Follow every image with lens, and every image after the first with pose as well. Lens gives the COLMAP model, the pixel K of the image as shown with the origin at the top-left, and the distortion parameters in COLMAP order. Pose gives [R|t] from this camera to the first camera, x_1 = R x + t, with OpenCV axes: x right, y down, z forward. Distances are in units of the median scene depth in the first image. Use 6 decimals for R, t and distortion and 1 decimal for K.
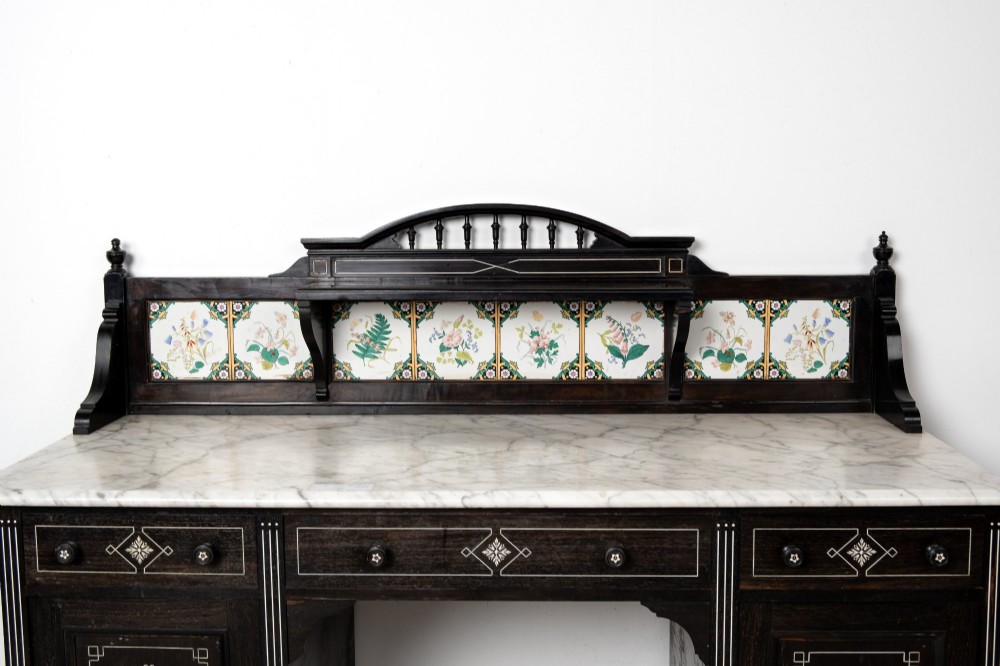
lens RADIAL K [[1182.4, 0, 499.9], [0, 1182.4, 307.7], [0, 0, 1]] dist [-0.034912, 0.000000]
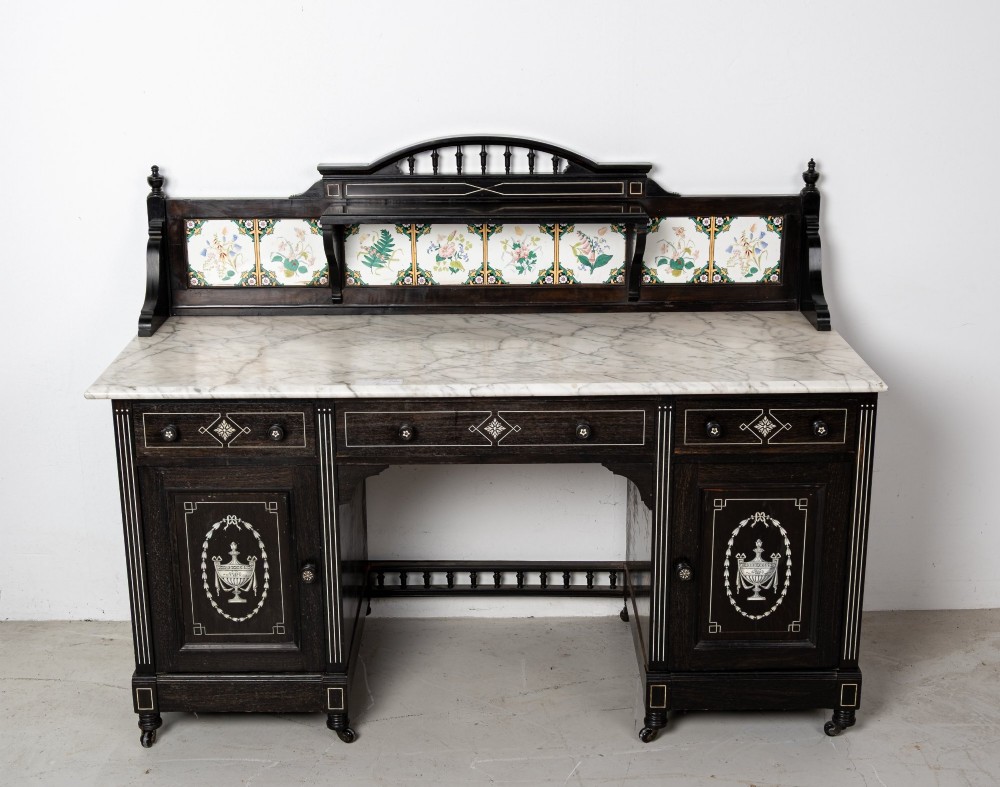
lens RADIAL K [[1540.5, 0, 495.9], [0, 1540.5, 394.2], [0, 0, 1]] dist [-0.000658, 0.000000]
pose [[0.999142, -0.009175, 0.040376, -0.056409], [0.001475, 0.982406, 0.186751, -0.123741], [-0.041379, -0.186531, 0.981577, -0.556233]]
